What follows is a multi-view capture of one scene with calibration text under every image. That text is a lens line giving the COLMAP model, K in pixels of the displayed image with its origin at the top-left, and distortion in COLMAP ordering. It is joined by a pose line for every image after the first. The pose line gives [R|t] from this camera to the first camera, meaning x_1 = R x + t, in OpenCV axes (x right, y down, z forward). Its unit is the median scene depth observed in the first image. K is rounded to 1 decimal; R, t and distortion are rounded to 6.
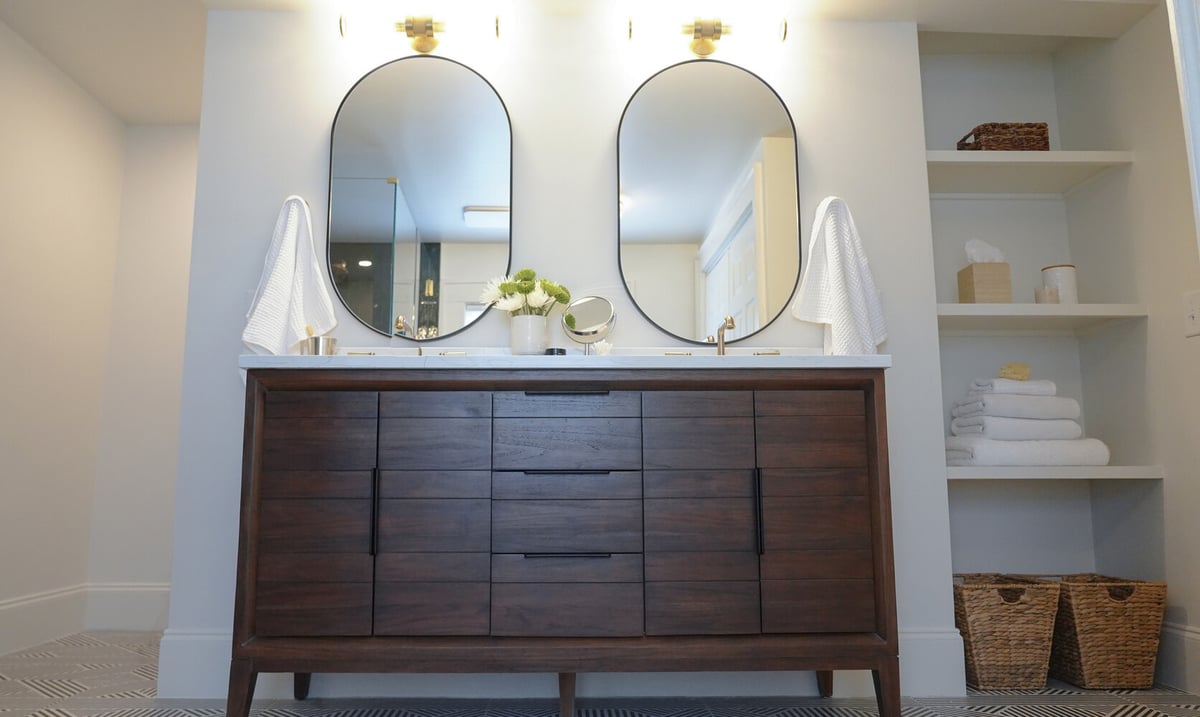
lens RADIAL K [[841.3, 0, 572.5], [0, 841.3, 355.8], [0, 0, 1]] dist [-0.031202, 0.004301]
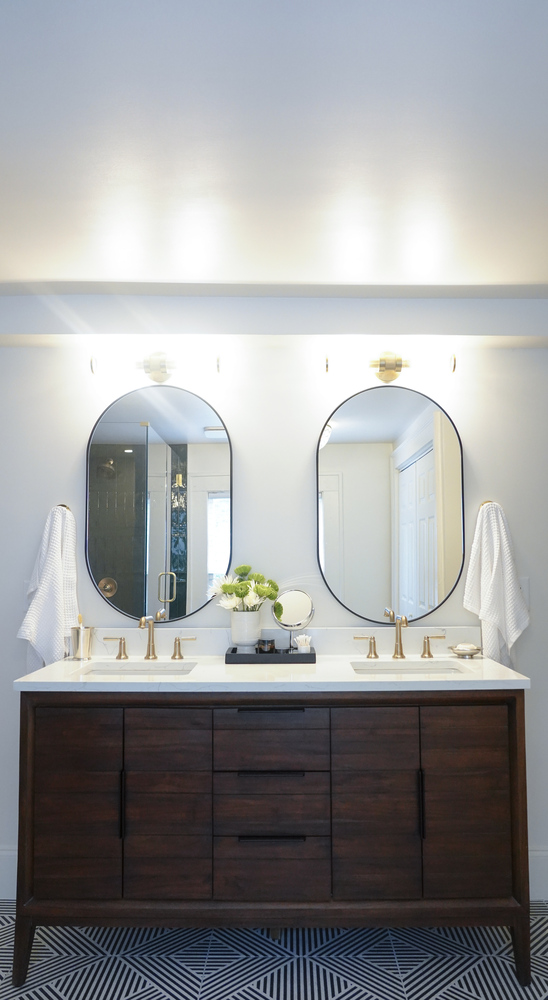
lens RADIAL K [[664.9, 0, 287.2], [0, 664.9, 504.4], [0, 0, 1]] dist [-0.034634, 0.005300]
pose [[0.999749, -0.005191, -0.021806, 0.032598], [0.006578, 0.997926, 0.064033, -0.261264], [0.021428, -0.064161, 0.997710, 0.020550]]
